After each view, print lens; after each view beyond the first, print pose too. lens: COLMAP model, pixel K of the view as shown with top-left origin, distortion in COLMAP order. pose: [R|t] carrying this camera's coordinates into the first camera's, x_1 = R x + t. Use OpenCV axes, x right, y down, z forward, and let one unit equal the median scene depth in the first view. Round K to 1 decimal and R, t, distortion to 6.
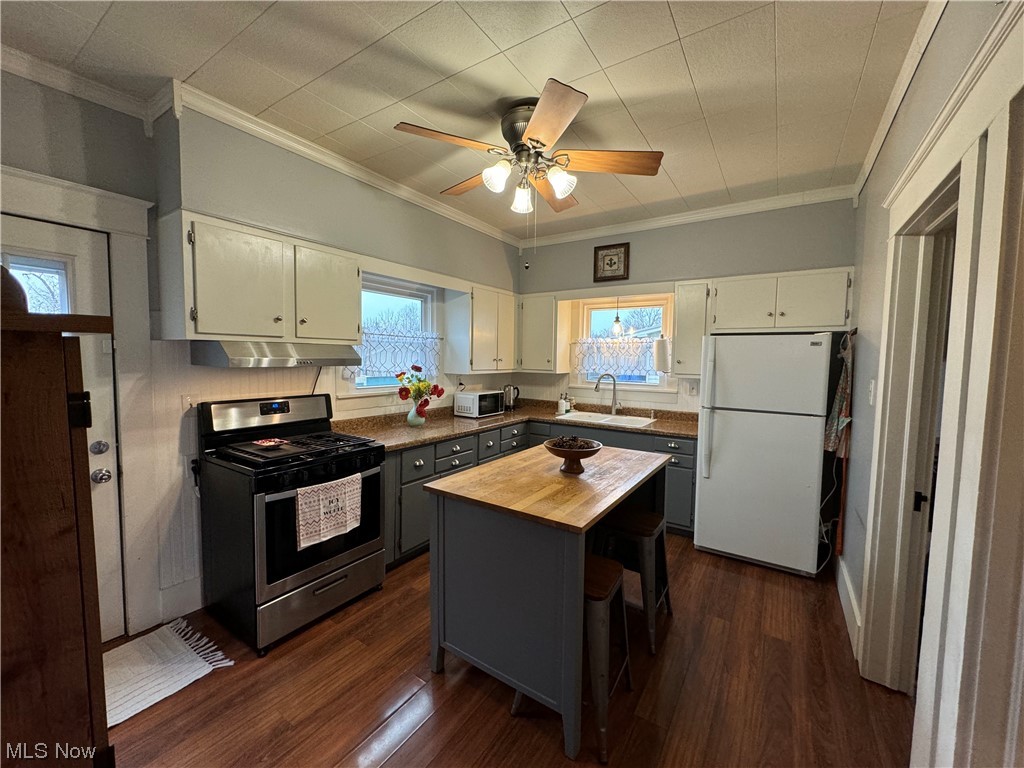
lens RADIAL K [[409.0, 0, 513.8], [0, 409.0, 384.4], [0, 0, 1]] dist [0.000530, -0.000410]
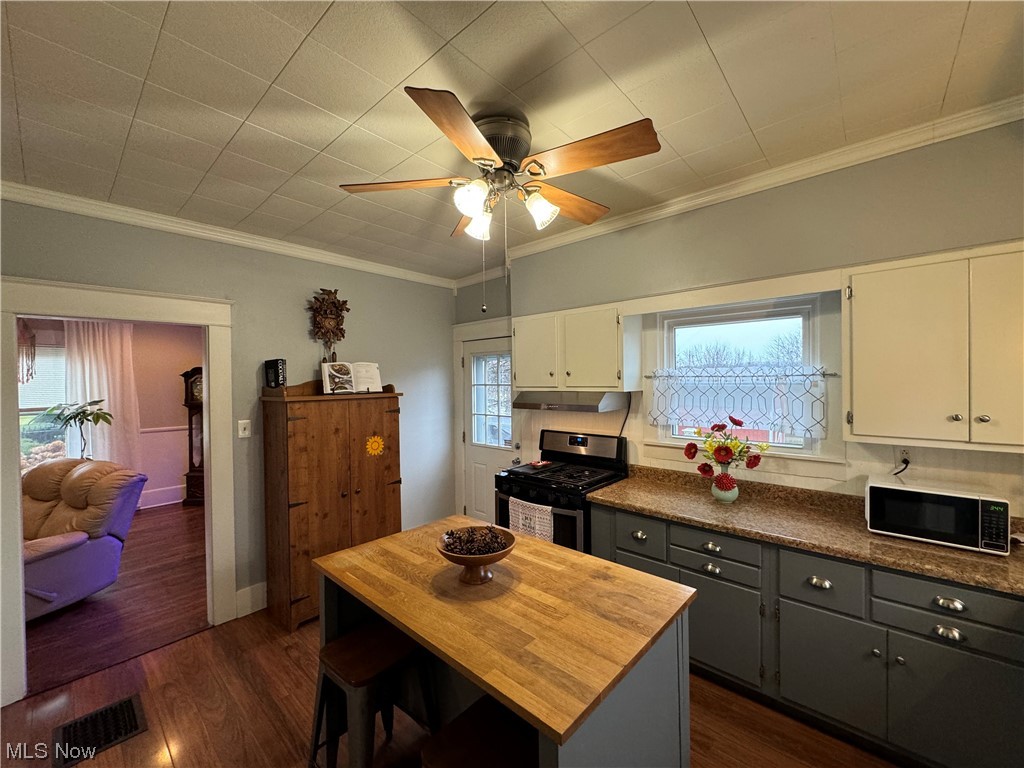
lens RADIAL K [[409.0, 0, 513.3], [0, 409.0, 383.9], [0, 0, 1]] dist [0.000530, -0.000410]
pose [[-0.146384, -0.010099, -0.989176, 0.631563], [-0.062775, 0.998027, -0.000899, -0.095136], [0.987234, 0.061964, -0.146729, 0.869088]]
